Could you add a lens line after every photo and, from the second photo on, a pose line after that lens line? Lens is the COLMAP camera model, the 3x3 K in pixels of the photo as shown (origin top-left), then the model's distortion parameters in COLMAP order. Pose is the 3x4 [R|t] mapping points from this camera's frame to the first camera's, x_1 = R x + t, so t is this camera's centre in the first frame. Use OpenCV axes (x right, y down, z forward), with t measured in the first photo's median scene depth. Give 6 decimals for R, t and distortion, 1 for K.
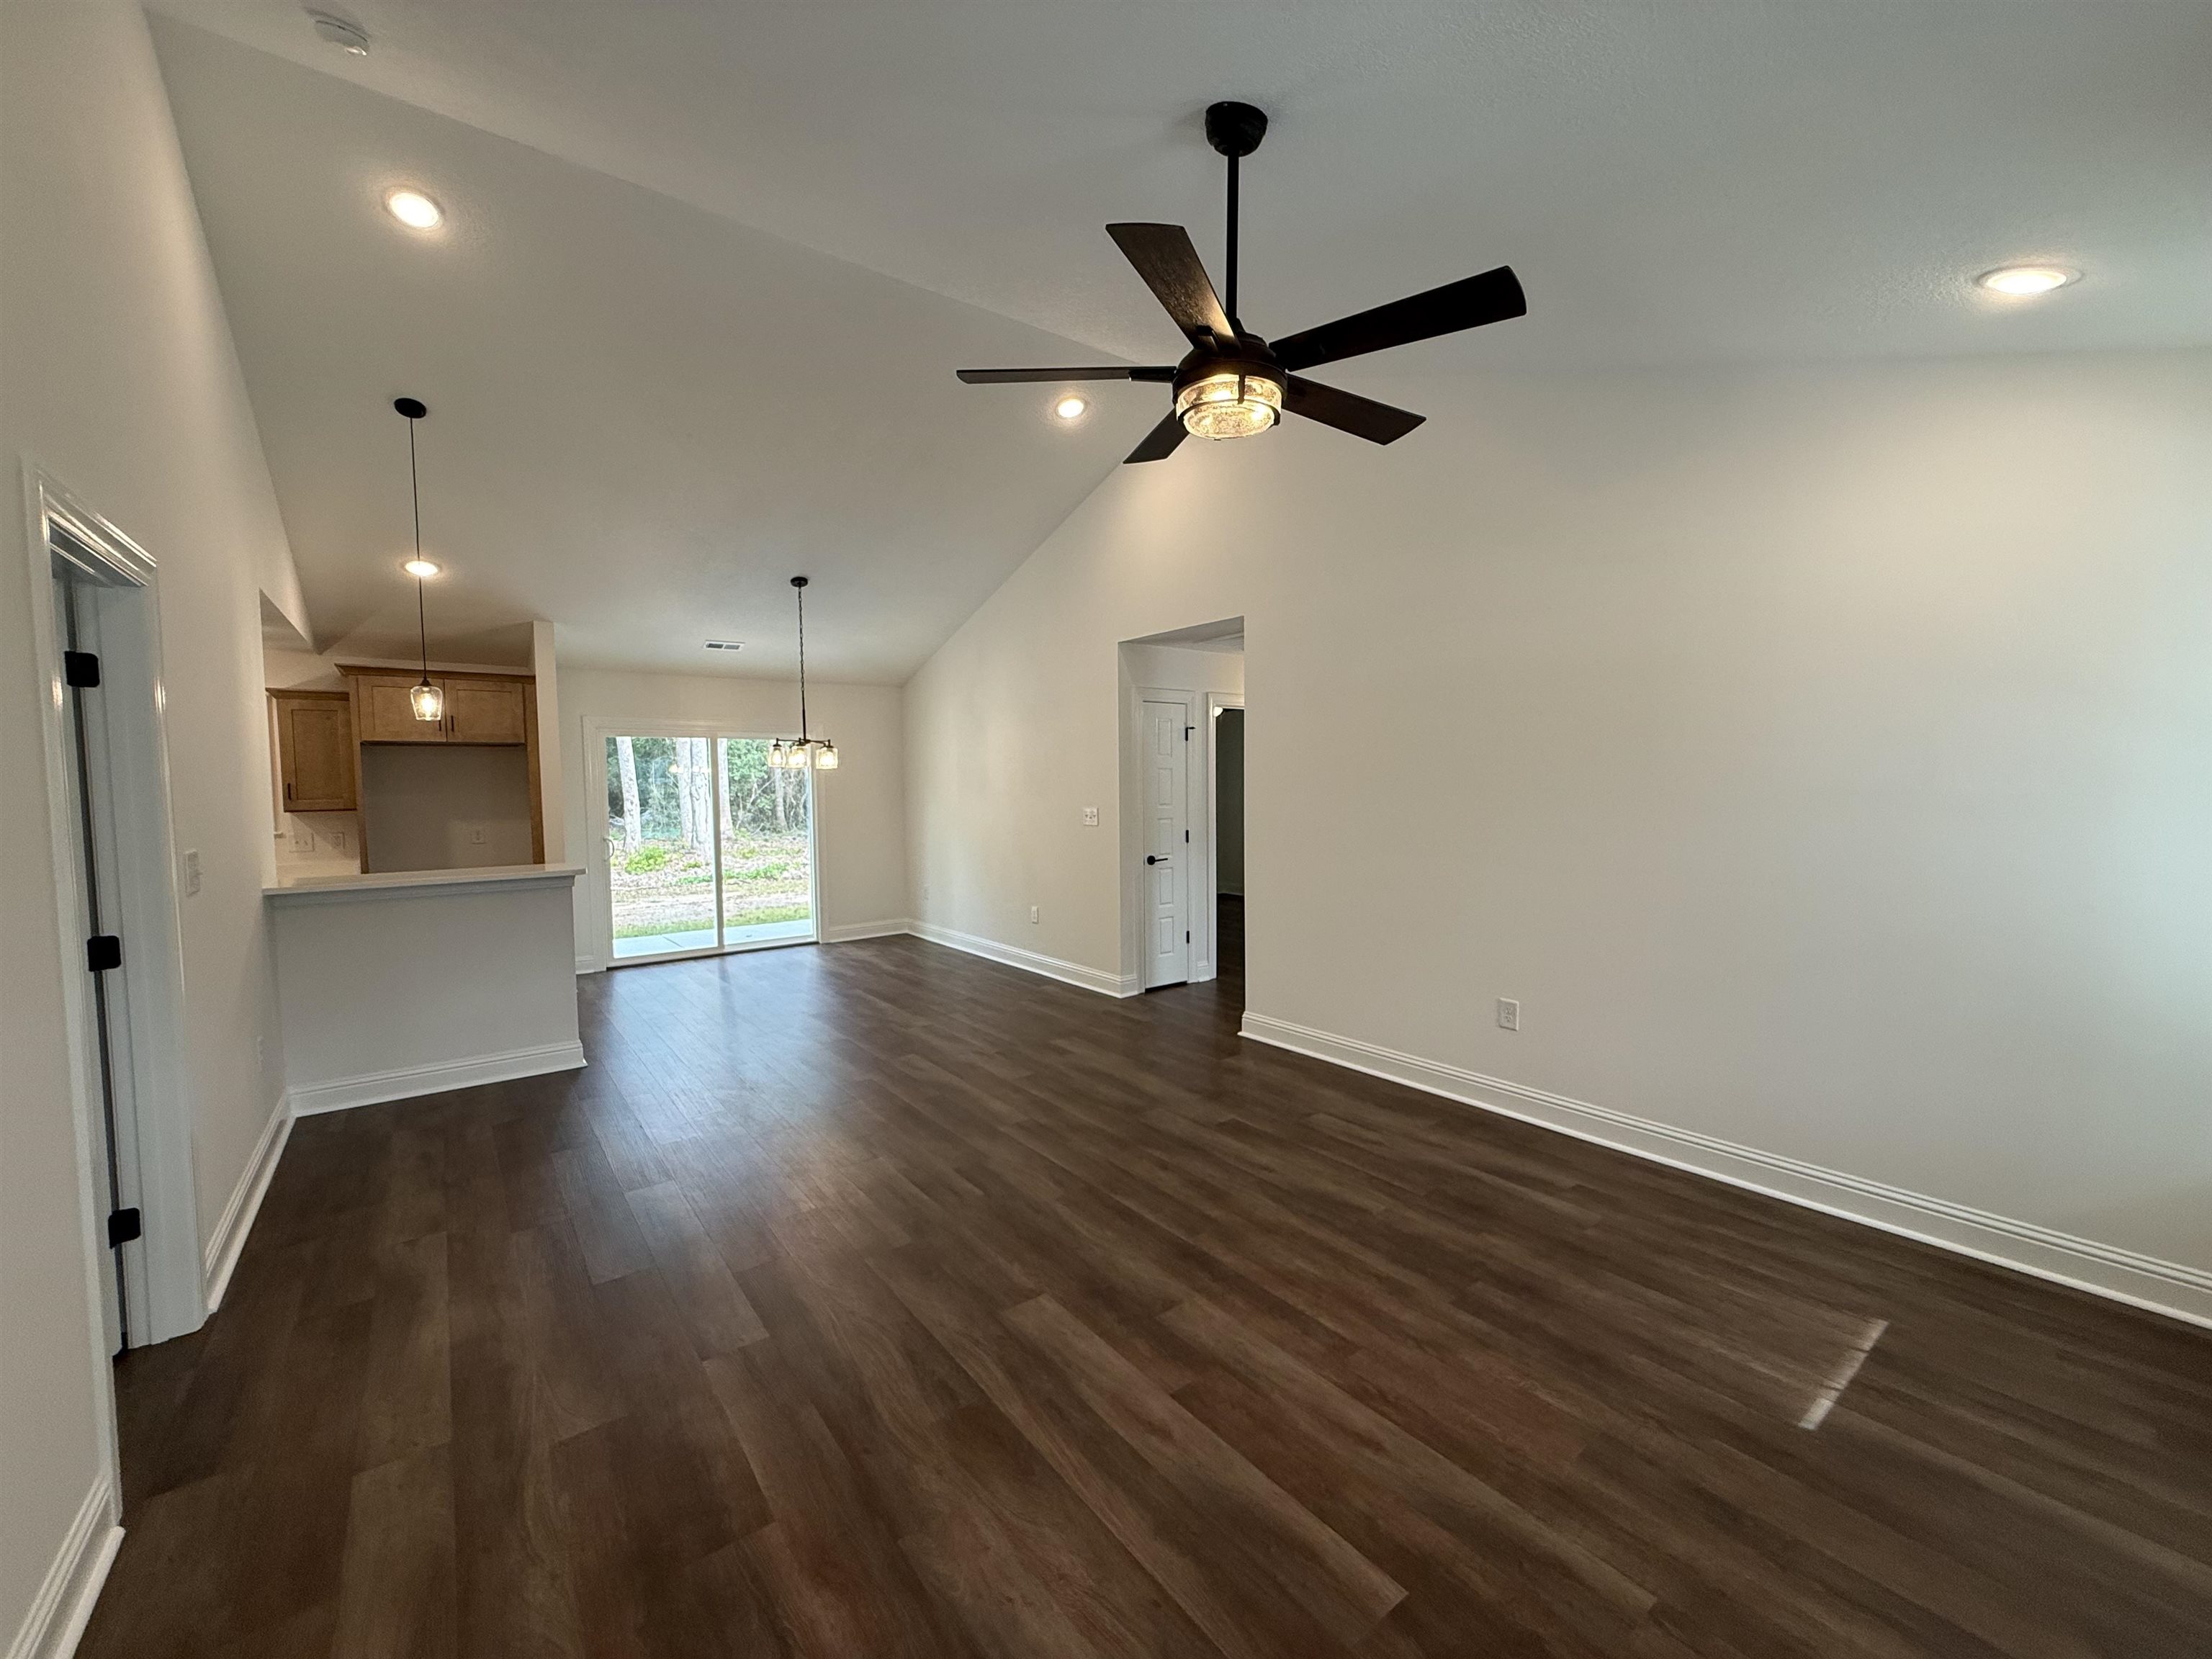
lens RADIAL K [[882.8, 0, 1104.2], [0, 882.8, 829.0], [0, 0, 1]] dist [0.001038, -0.000199]
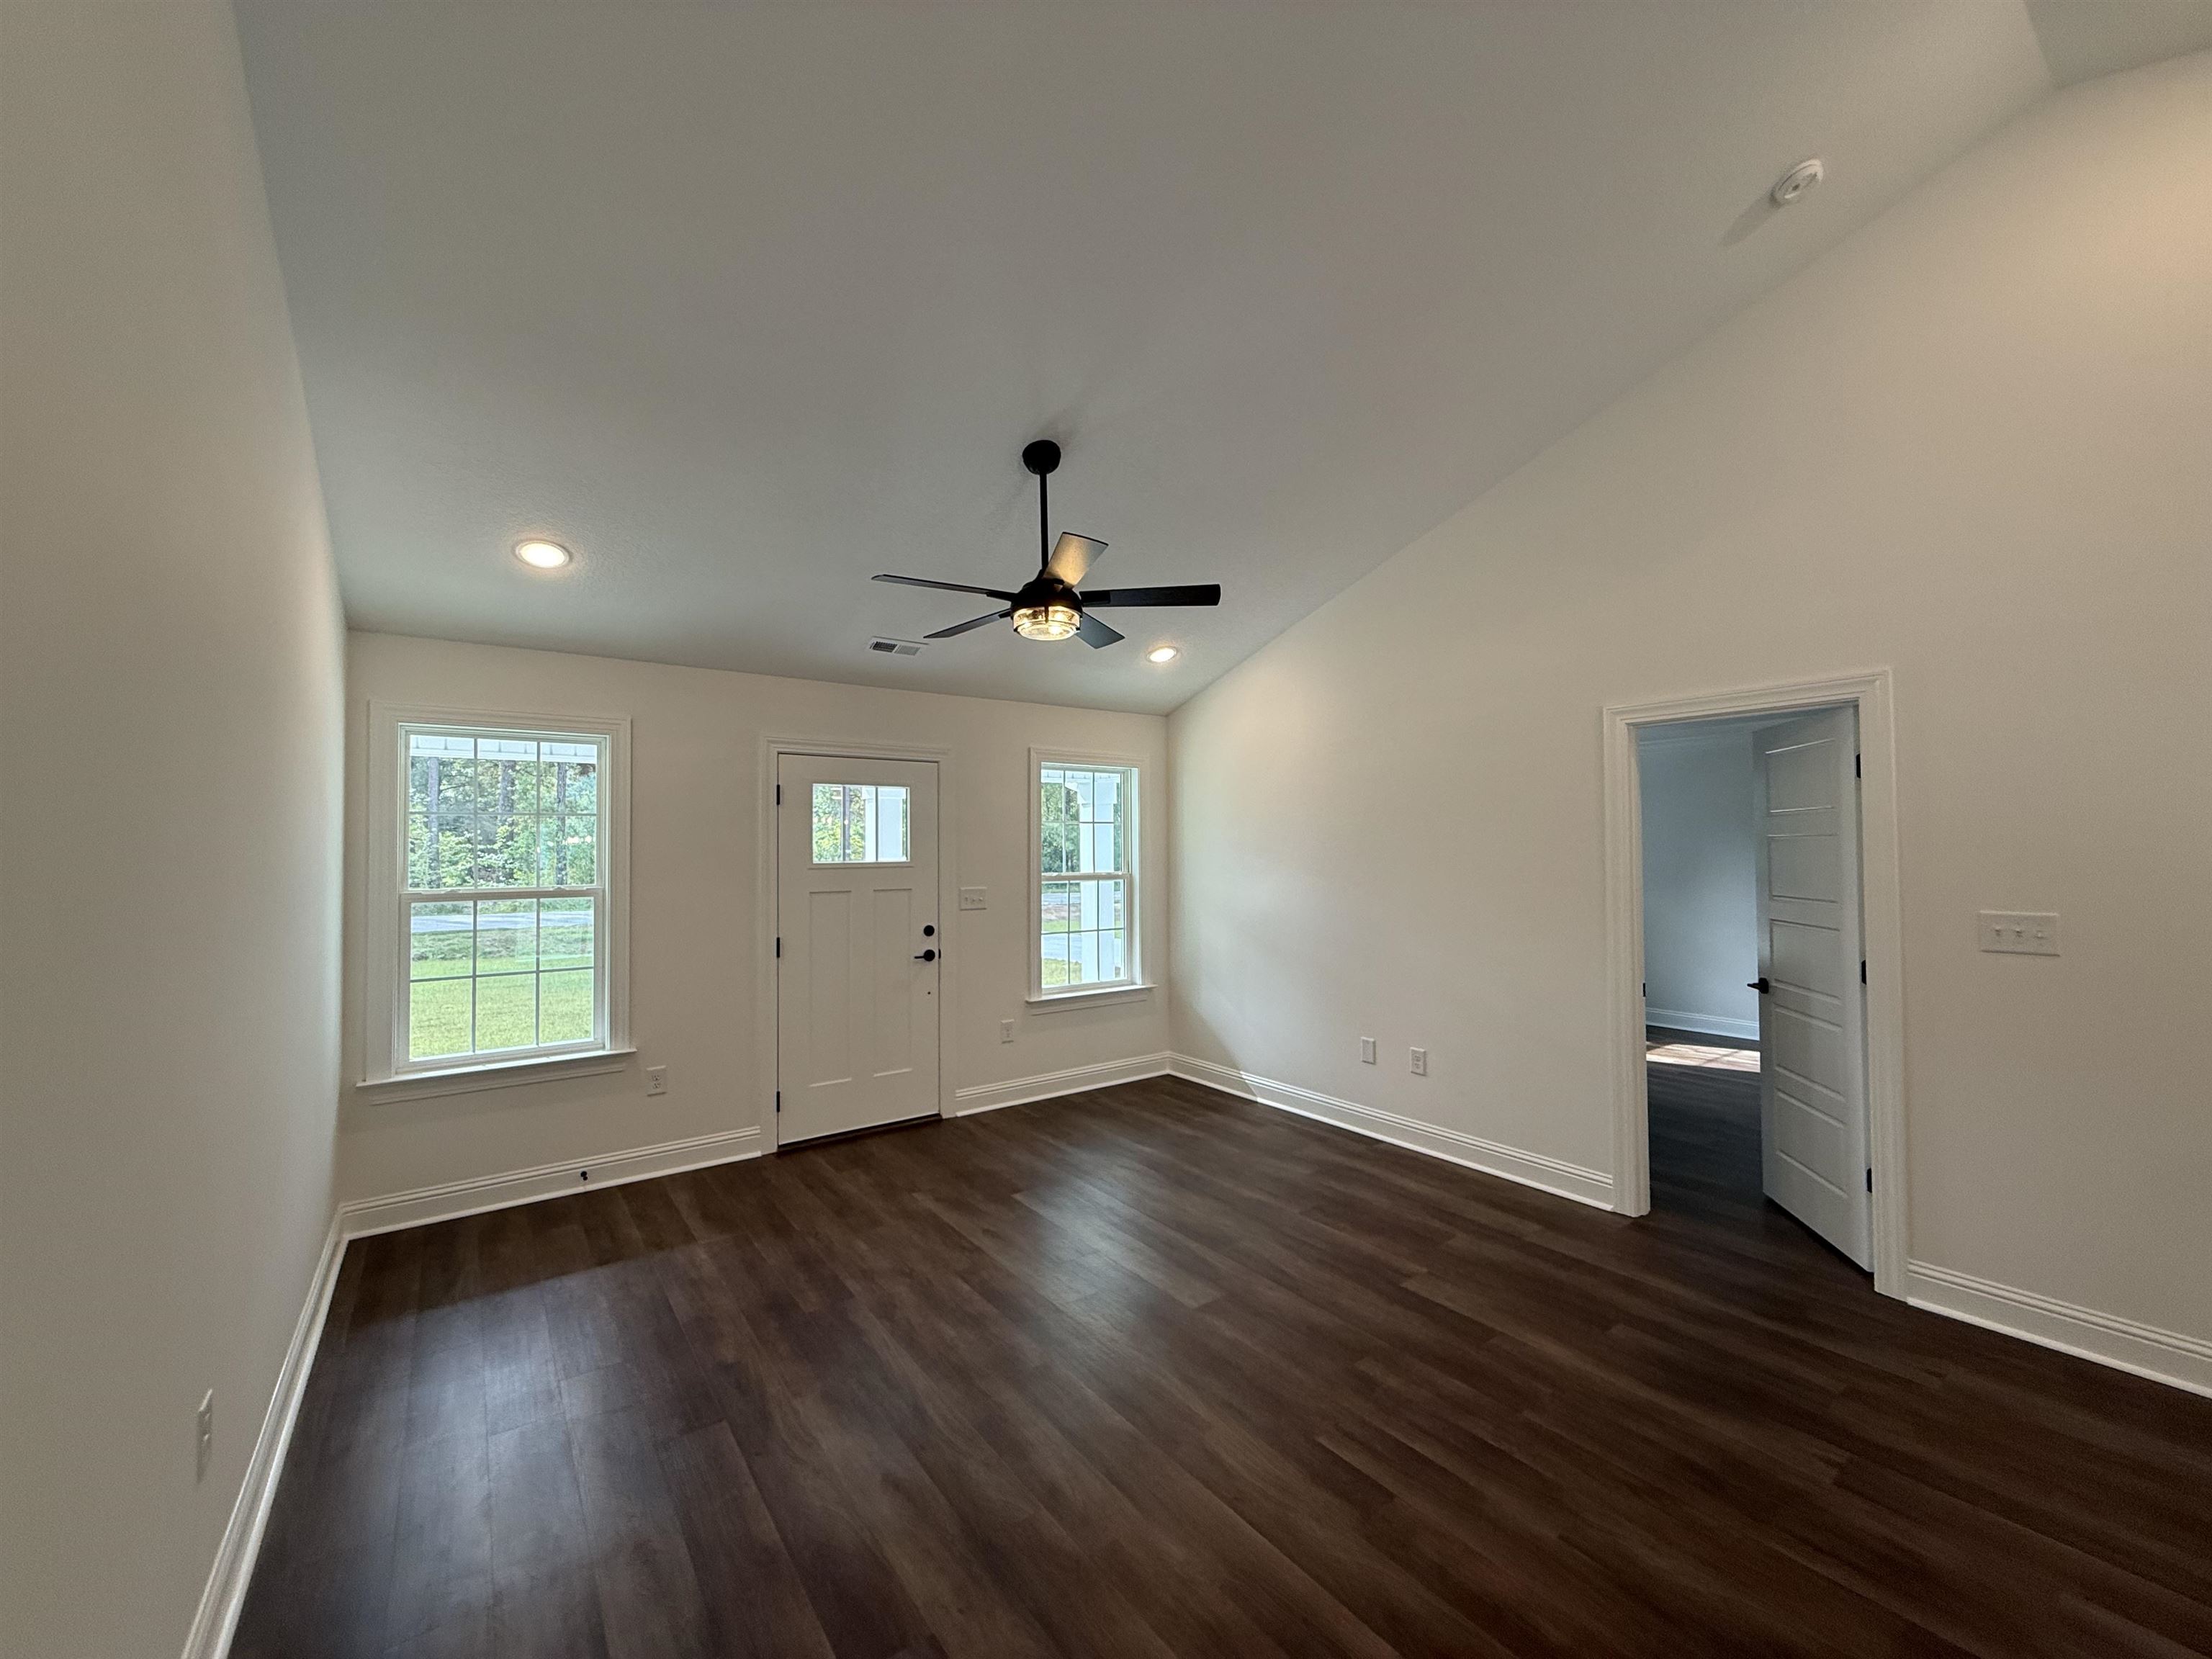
lens RADIAL K [[882.8, 0, 1104.2], [0, 882.8, 829.0], [0, 0, 1]] dist [0.001038, -0.000199]
pose [[-0.999558, 0.019550, 0.022413, 0.008437], [0.020276, 0.999263, 0.032609, -0.111516], [-0.021759, 0.033049, -0.999217, 1.792066]]
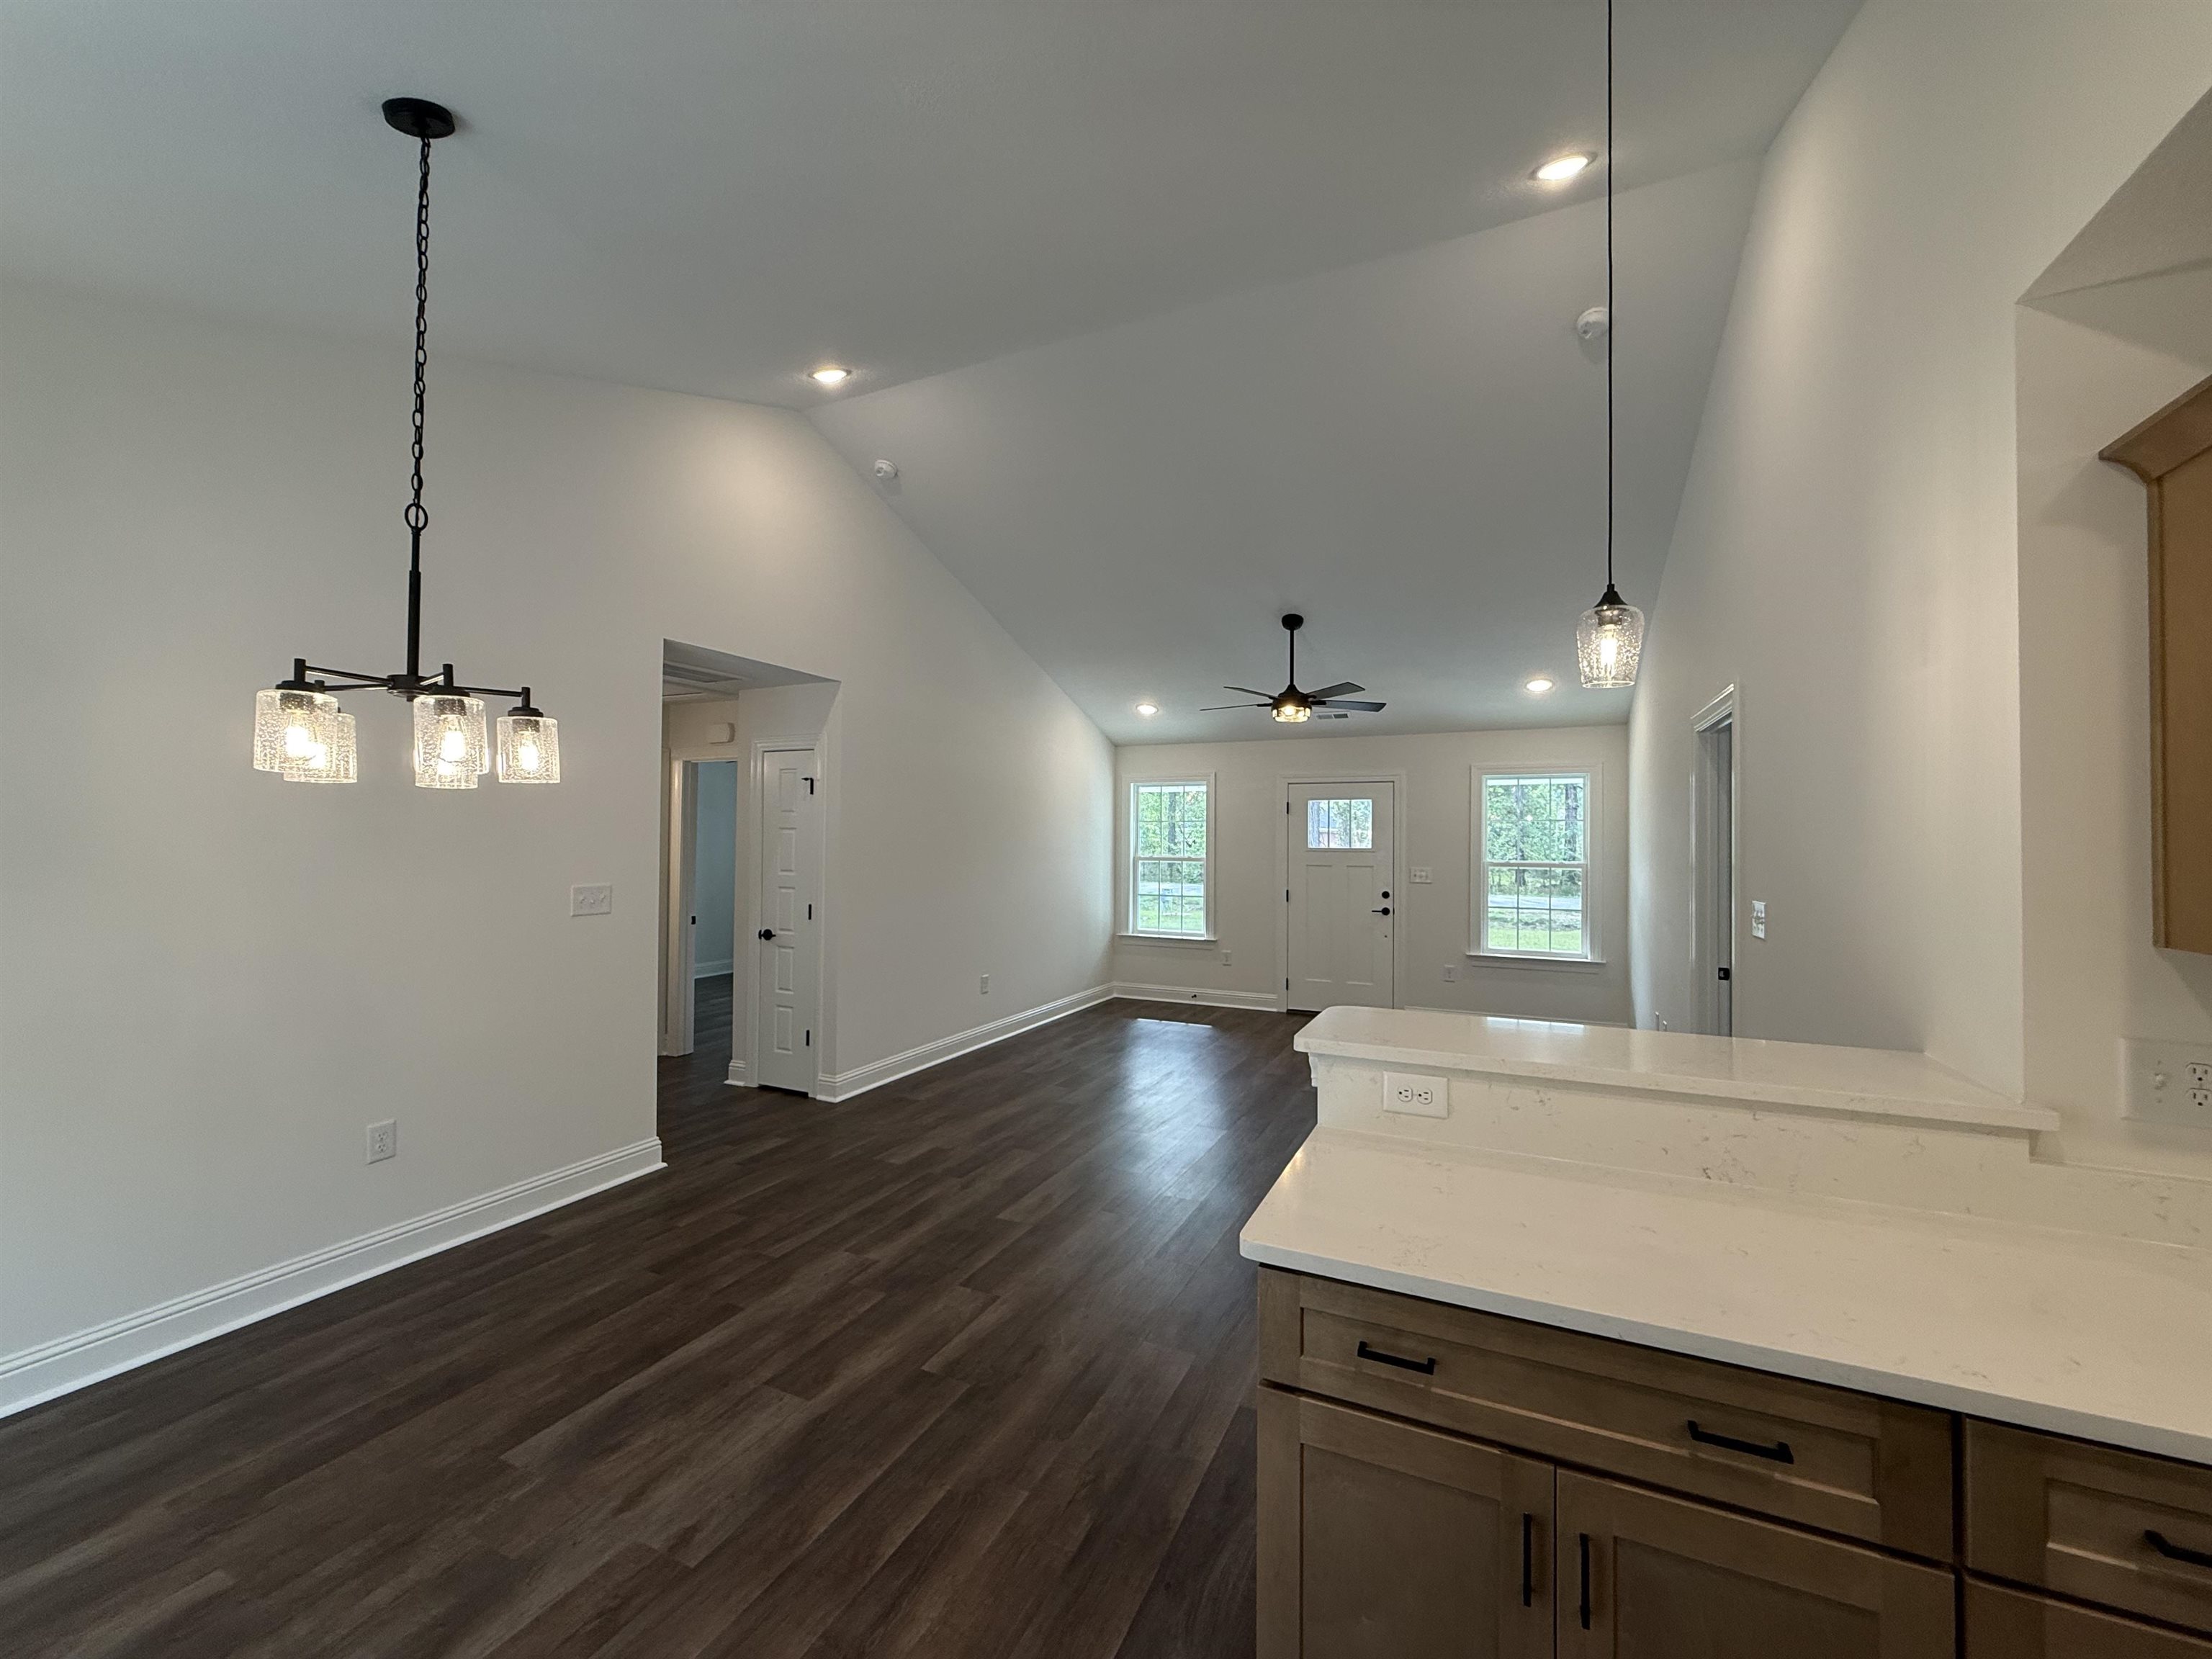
lens RADIAL K [[882.8, 0, 1104.2], [0, 882.8, 829.0], [0, 0, 1]] dist [0.001038, -0.000199]
pose [[-0.457244, 0.024266, 0.889010, -1.432522], [0.044478, 0.999001, -0.004392, -0.082831], [-0.888228, 0.037533, -0.457866, 1.974975]]
